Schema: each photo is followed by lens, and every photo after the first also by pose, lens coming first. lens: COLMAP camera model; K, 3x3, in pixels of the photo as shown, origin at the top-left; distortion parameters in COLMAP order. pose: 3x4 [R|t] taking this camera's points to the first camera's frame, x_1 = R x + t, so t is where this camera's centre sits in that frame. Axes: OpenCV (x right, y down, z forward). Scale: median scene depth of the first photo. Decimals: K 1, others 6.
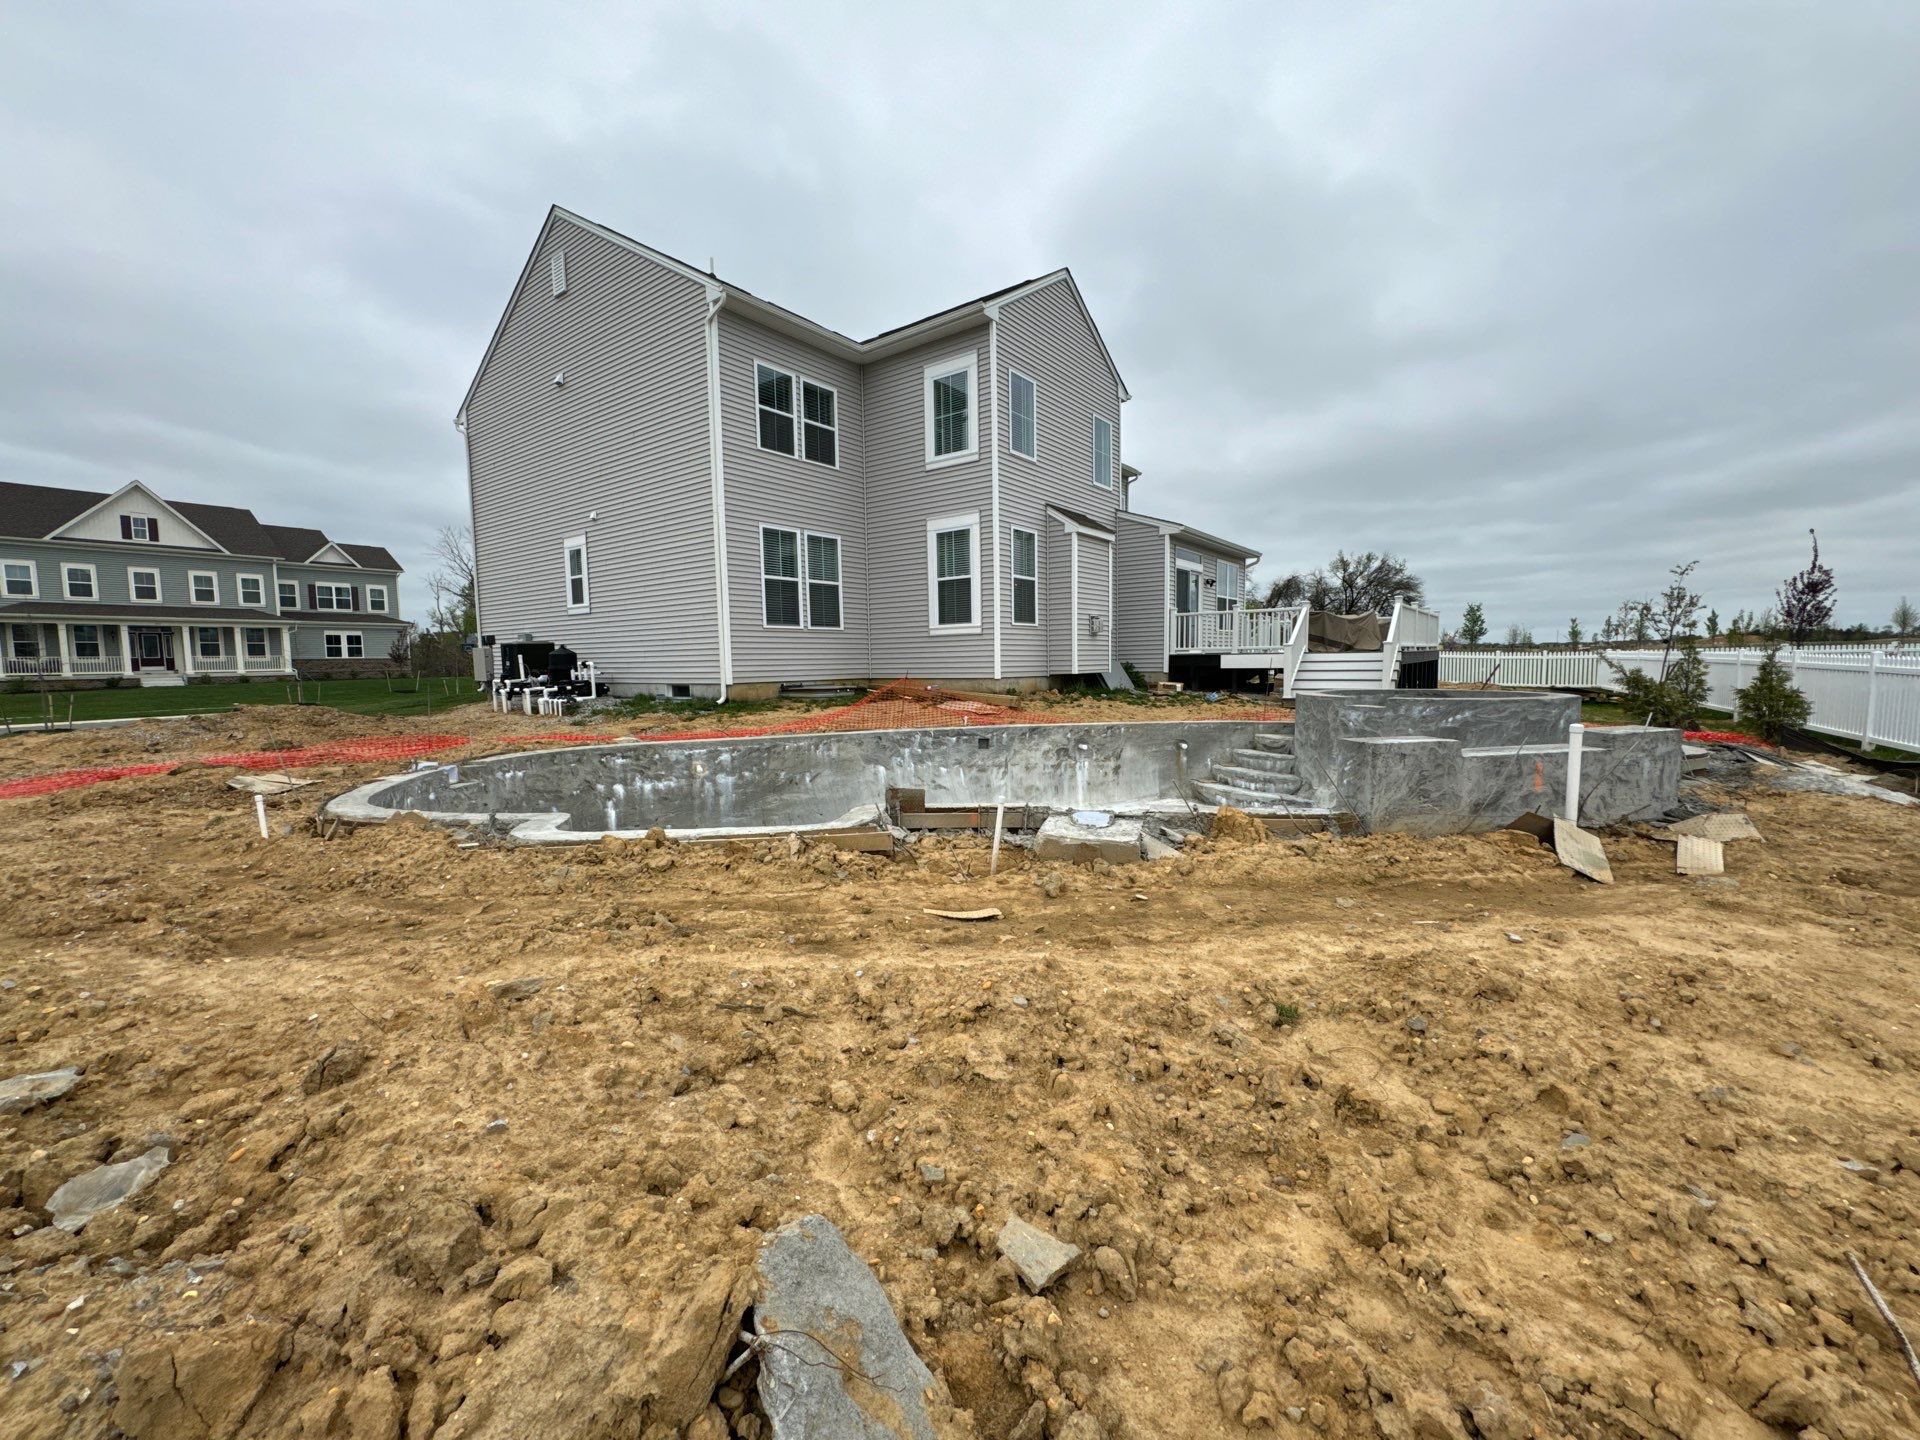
lens RADIAL K [[764.1, 0, 957.4], [0, 764.1, 718.7], [0, 0, 1]] dist [-0.002275, 0.000577]
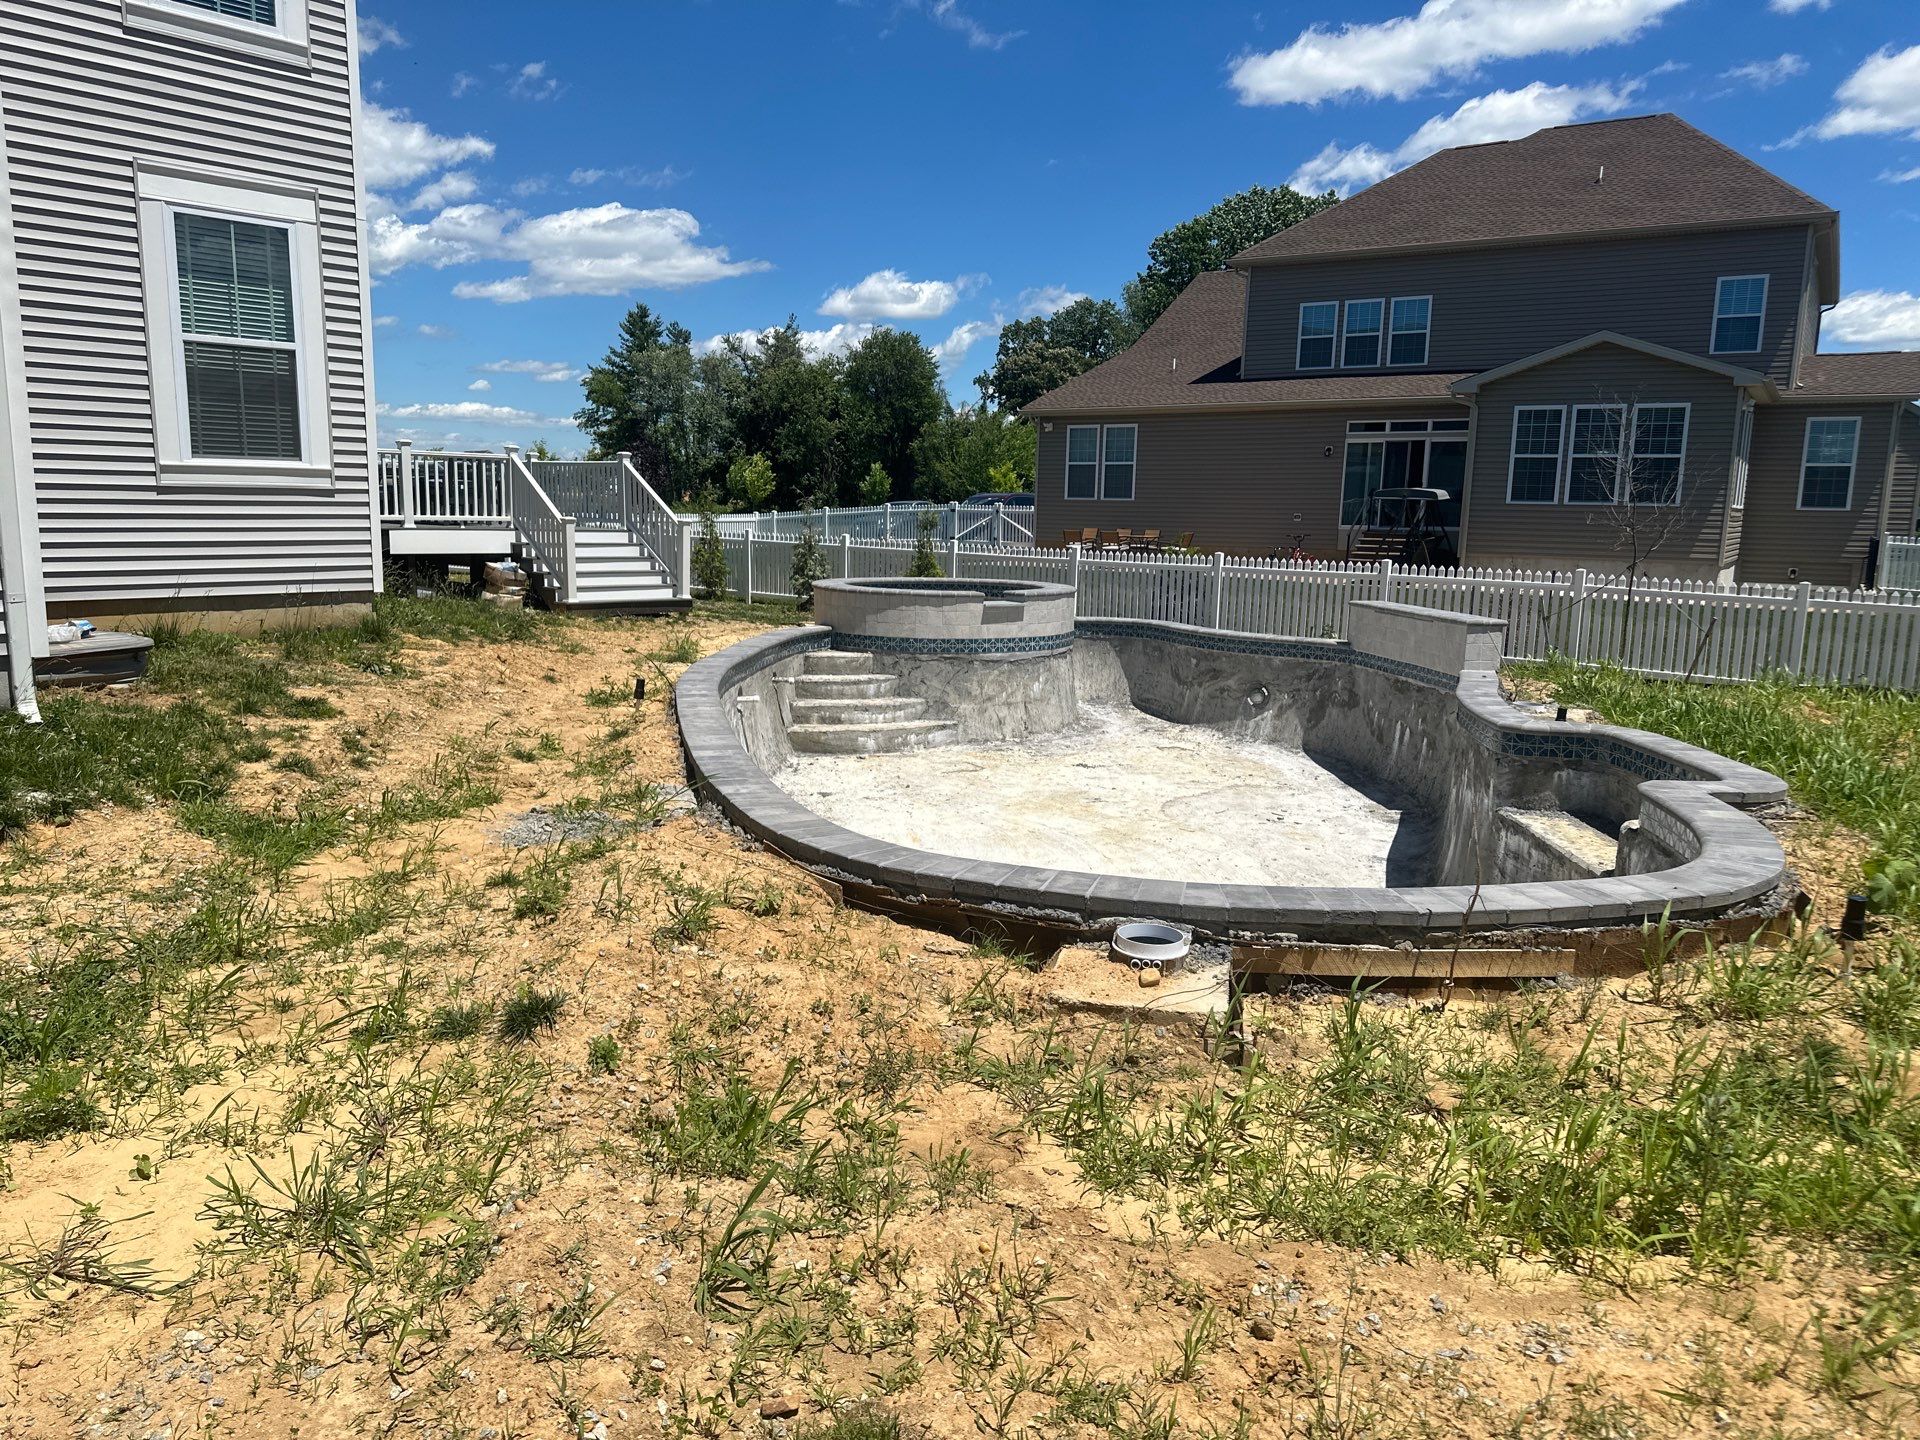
lens RADIAL K [[1369.8, 0, 950.9], [0, 1369.8, 758.1], [0, 0, 1]] dist [0.117508, -0.166856]
pose [[0.105839, -0.164455, 0.980690, -0.738285], [0.051779, 0.985803, 0.159725, -0.069036], [-0.993034, 0.033874, 0.112851, 0.570523]]
